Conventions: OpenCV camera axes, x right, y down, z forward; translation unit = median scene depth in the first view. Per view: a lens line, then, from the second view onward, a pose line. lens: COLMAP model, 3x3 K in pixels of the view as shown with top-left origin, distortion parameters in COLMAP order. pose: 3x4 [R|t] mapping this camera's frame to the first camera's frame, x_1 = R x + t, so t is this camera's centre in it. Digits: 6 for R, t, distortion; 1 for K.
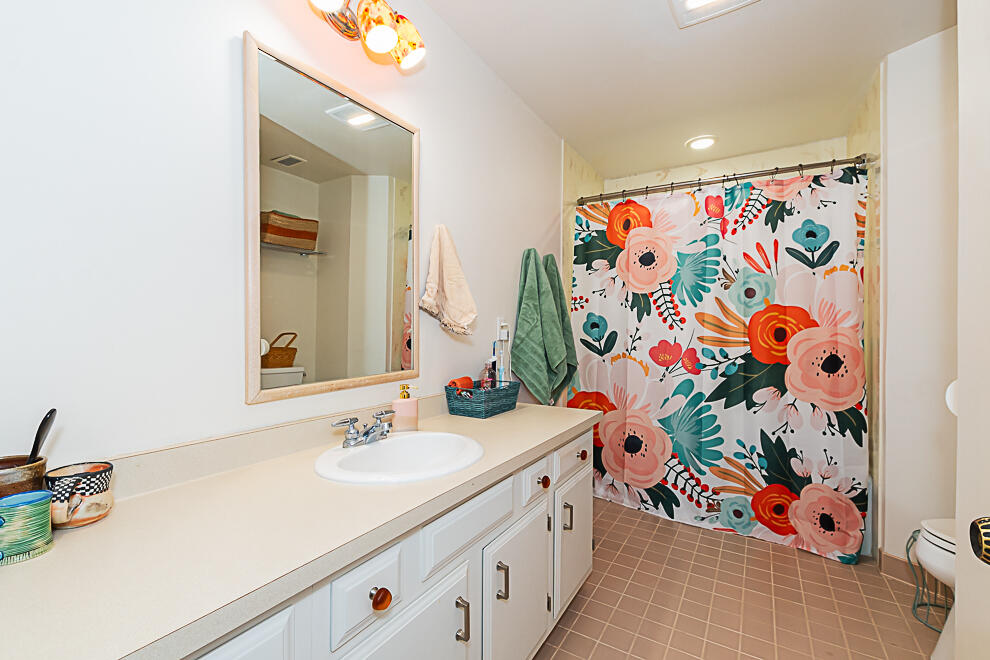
lens RADIAL K [[429.5, 0, 494.4], [0, 429.5, 330.6], [0, 0, 1]] dist [0.004781, -0.000043]
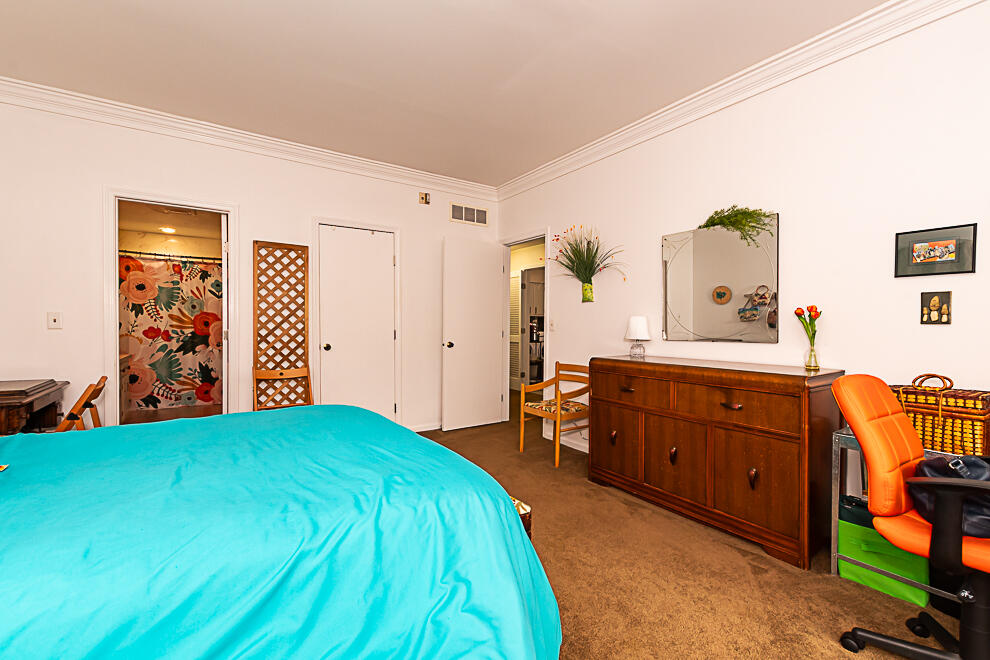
lens RADIAL K [[429.5, 0, 495.5], [0, 429.5, 330.2], [0, 0, 1]] dist [0.004781, -0.000043]
pose [[0.412013, -0.012201, 0.911096, -0.890668], [0.001536, 0.999918, 0.012696, 0.016872], [-0.911177, -0.003832, 0.411998, -1.504655]]
